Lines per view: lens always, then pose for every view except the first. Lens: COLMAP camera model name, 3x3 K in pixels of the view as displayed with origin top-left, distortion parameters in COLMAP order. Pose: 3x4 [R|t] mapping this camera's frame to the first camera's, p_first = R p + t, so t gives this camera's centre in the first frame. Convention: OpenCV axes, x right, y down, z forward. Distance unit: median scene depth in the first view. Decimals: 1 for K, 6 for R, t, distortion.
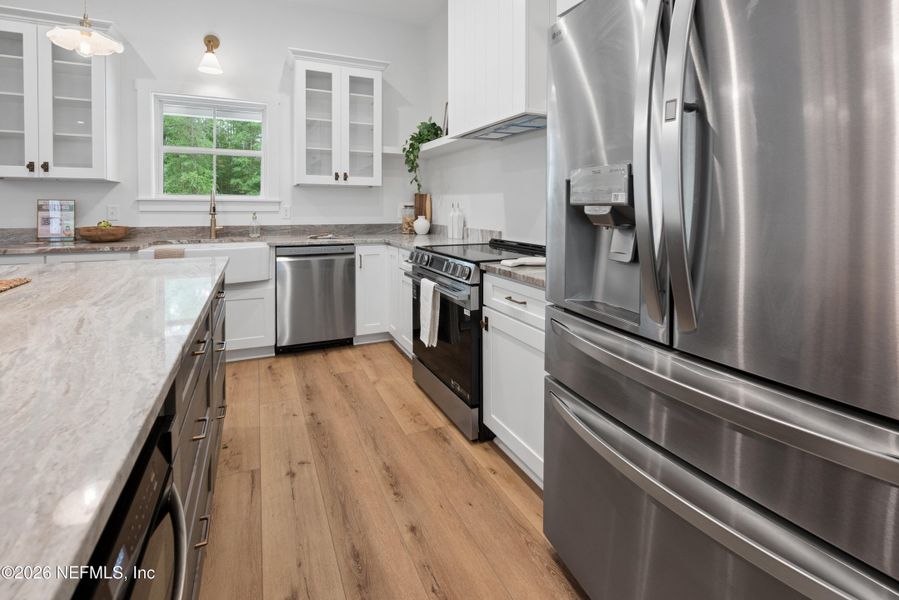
lens RADIAL K [[379.5, 0, 411.4], [0, 379.5, 210.2], [0, 0, 1]] dist [-0.001248, -0.000185]
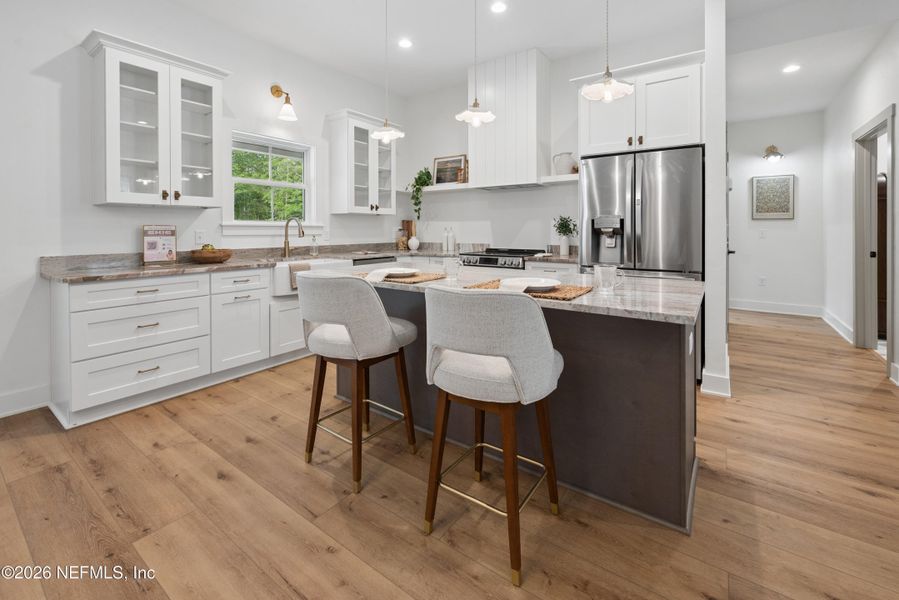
lens RADIAL K [[384.1, 0, 443.1], [0, 384.1, 230.3], [0, 0, 1]] dist [-0.000026, -0.000452]
pose [[0.845868, -0.007657, 0.533337, -0.800373], [0.011677, 0.999923, -0.004163, -0.000057], [-0.533265, 0.009748, 0.845892, -0.312360]]
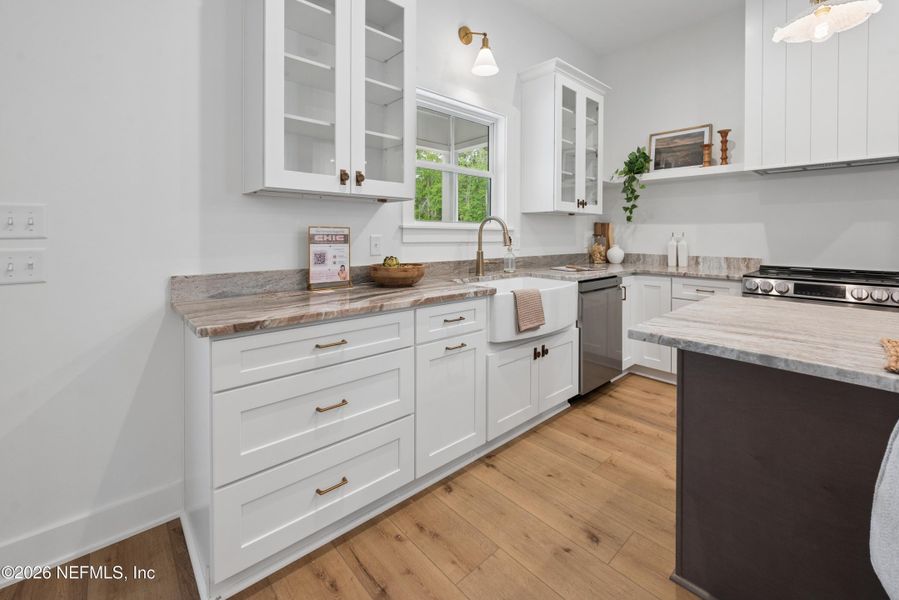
lens RADIAL K [[378.6, 0, 449.0], [0, 378.6, 236.5], [0, 0, 1]] dist [0.000360, 0.000084]
pose [[0.938233, -0.002403, 0.345995, -0.926078], [0.003738, 0.999988, -0.003191, -0.007070], [-0.345983, 0.004288, 0.938231, 0.272895]]
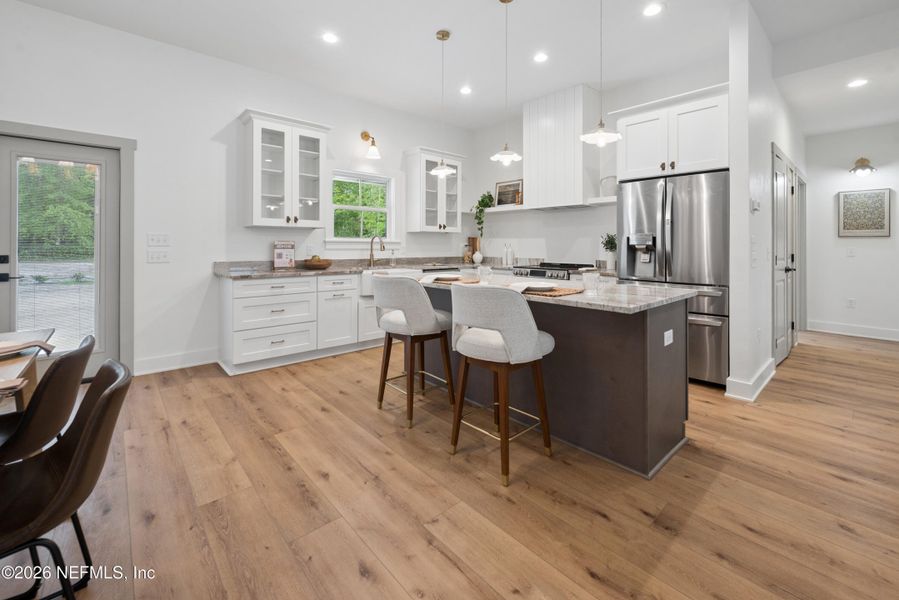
lens RADIAL K [[377.5, 0, 444.9], [0, 377.5, 242.6], [0, 0, 1]] dist [0.000849, -0.000070]
pose [[0.940018, 0.001974, 0.341120, -0.811689], [0.004205, 0.999840, -0.017372, 0.005503], [-0.341100, 0.017764, 0.939859, -0.552294]]
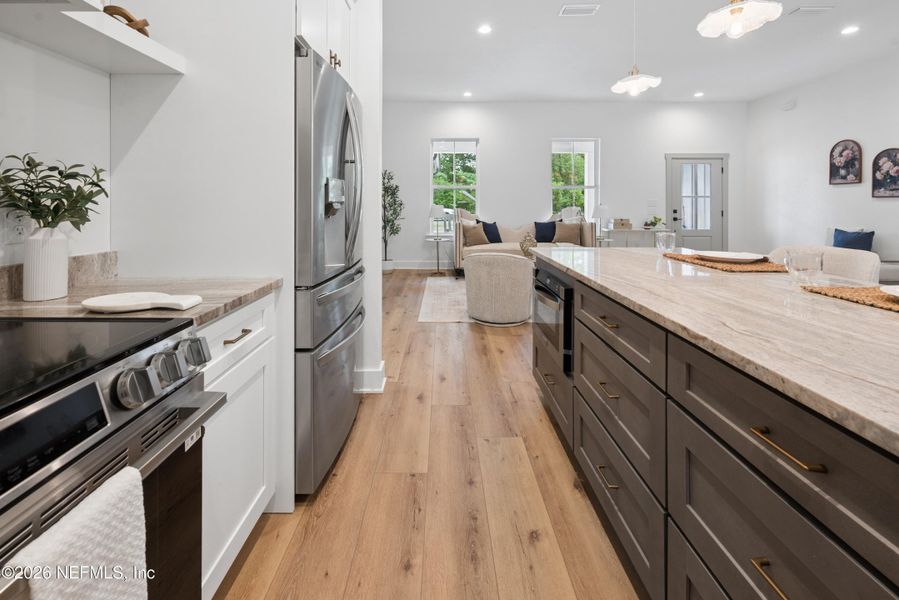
lens RADIAL K [[378.1, 0, 445.1], [0, 378.1, 205.1], [0, 0, 1]] dist [-0.001349, -0.000144]
pose [[-0.926416, -0.008746, 0.376400, -0.187919], [-0.003000, 0.999870, 0.015850, -0.008817], [-0.376490, 0.013555, -0.926322, 0.828314]]
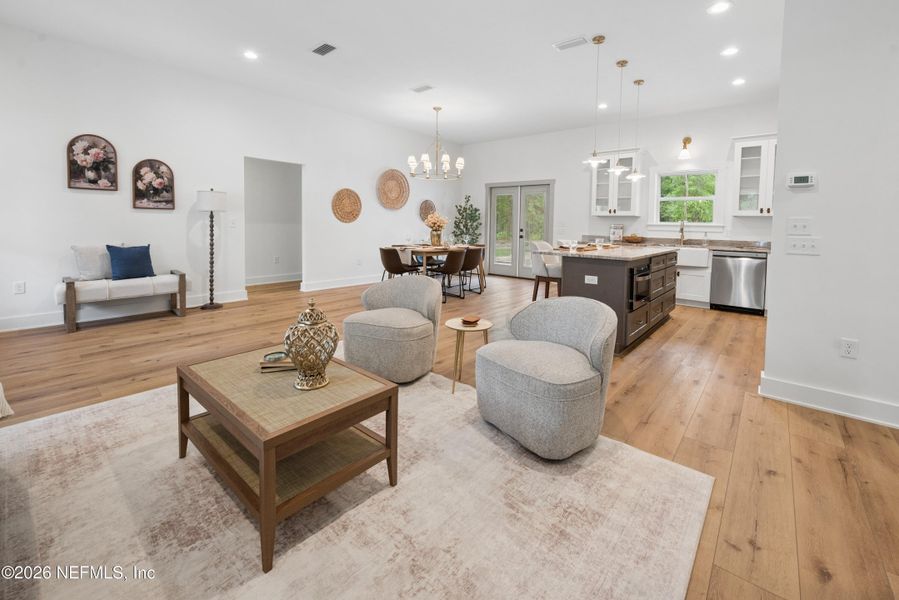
lens RADIAL K [[390.7, 0, 462.8], [0, 390.7, 236.0], [0, 0, 1]] dist [0.001502, 0.000724]
pose [[0.485254, 0.032942, -0.873753, 0.709120], [-0.028007, 0.999363, 0.022123, 0.017350], [0.873925, 0.013736, 0.485867, -0.990335]]
